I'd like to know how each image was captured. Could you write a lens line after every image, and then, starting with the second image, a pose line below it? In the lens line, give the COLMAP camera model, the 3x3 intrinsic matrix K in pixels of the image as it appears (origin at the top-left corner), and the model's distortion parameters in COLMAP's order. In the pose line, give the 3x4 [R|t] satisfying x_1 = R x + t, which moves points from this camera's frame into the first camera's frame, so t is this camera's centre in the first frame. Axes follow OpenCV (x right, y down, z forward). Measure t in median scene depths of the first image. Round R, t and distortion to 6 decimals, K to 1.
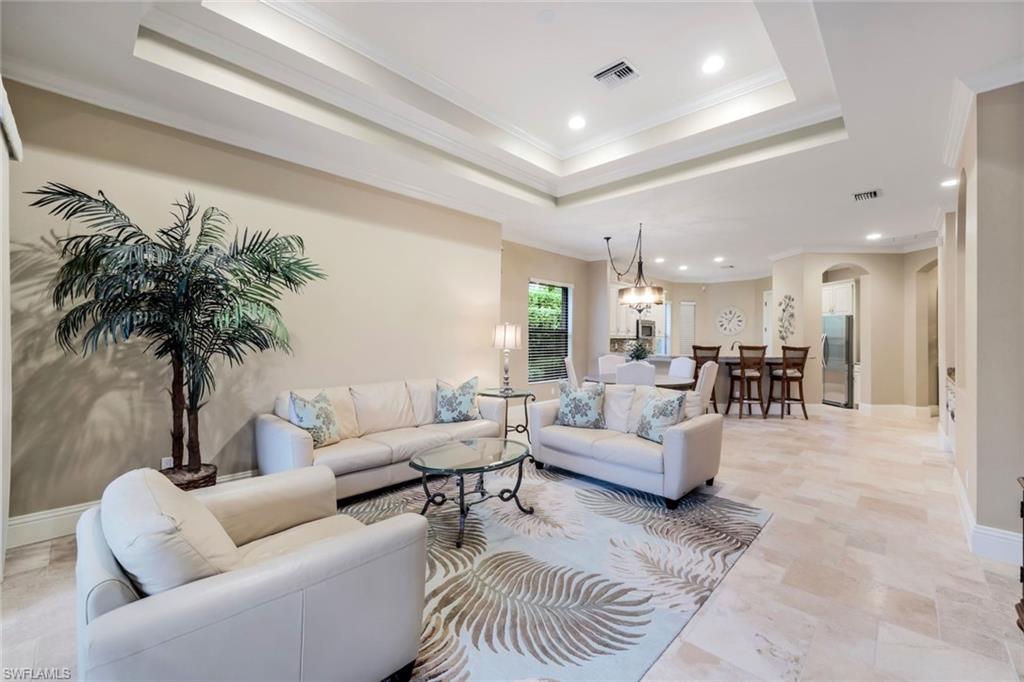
lens RADIAL K [[414.6, 0, 507.4], [0, 414.6, 338.5], [0, 0, 1]] dist [-0.002423, -0.000183]
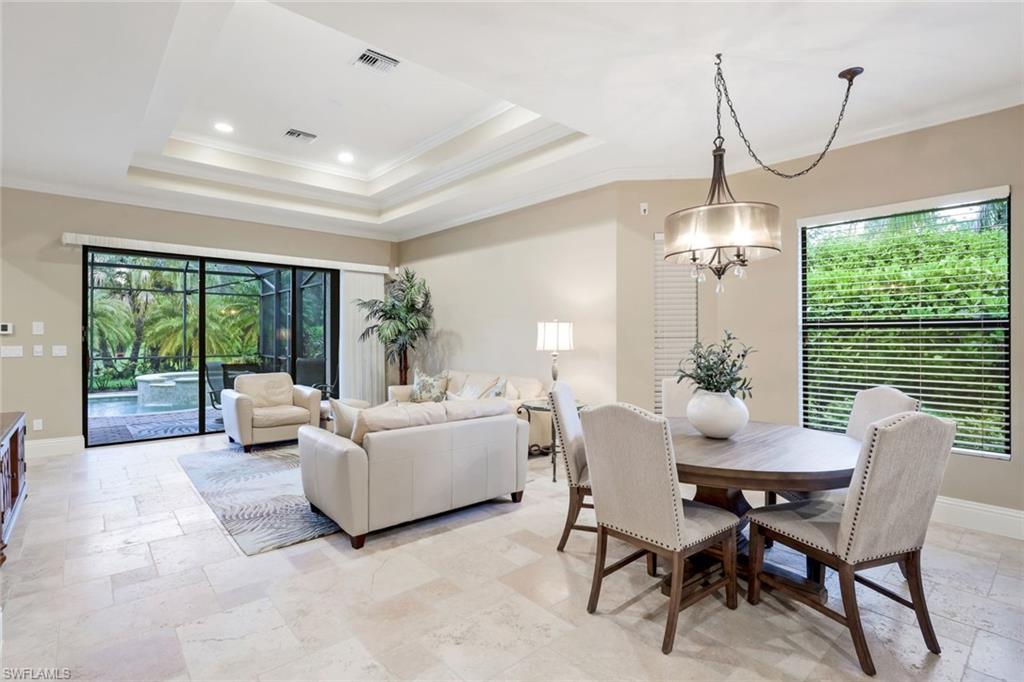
lens RADIAL K [[495.0, 0, 508.1], [0, 495.0, 335.2], [0, 0, 1]] dist [0.000017, 0.000655]
pose [[-0.086190, -0.006681, -0.996256, 0.696970], [-0.007451, 0.999954, -0.006061, -0.000186], [0.996251, 0.006901, -0.086236, 0.709417]]
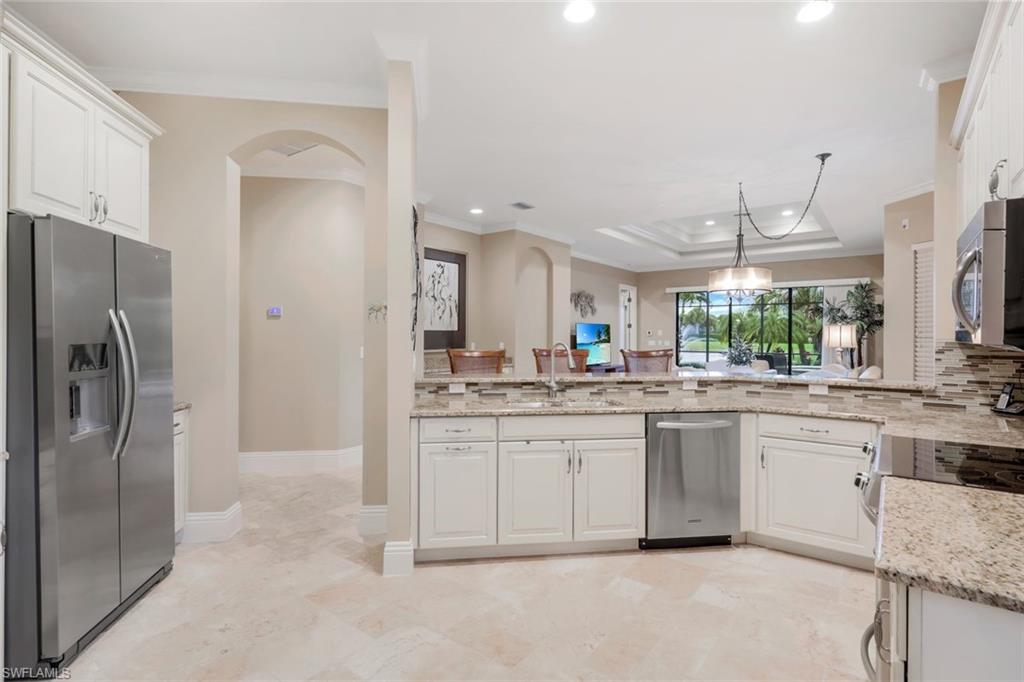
lens RADIAL K [[508.6, 0, 512.8], [0, 508.6, 338.0], [0, 0, 1]] dist [0.011127, -0.000105]
pose [[-0.991973, -0.010129, -0.126042, 0.711851], [-0.011375, 0.999893, 0.009174, -0.002673], [0.125936, 0.010534, -0.991982, 1.577566]]
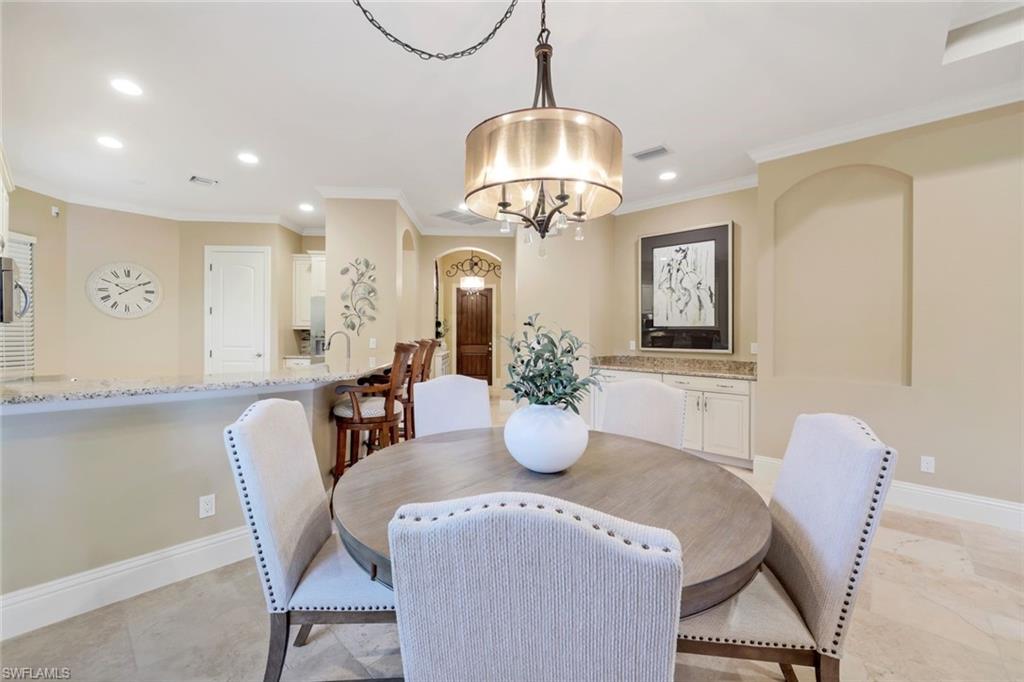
lens RADIAL K [[414.6, 0, 507.4], [0, 414.6, 339.5], [0, 0, 1]] dist [-0.002423, -0.000183]
pose [[-0.022697, -0.023322, 0.999470, 0.039449], [-0.008948, 0.999693, 0.023124, 0.002106], [-0.999702, -0.008418, -0.022898, 0.874082]]
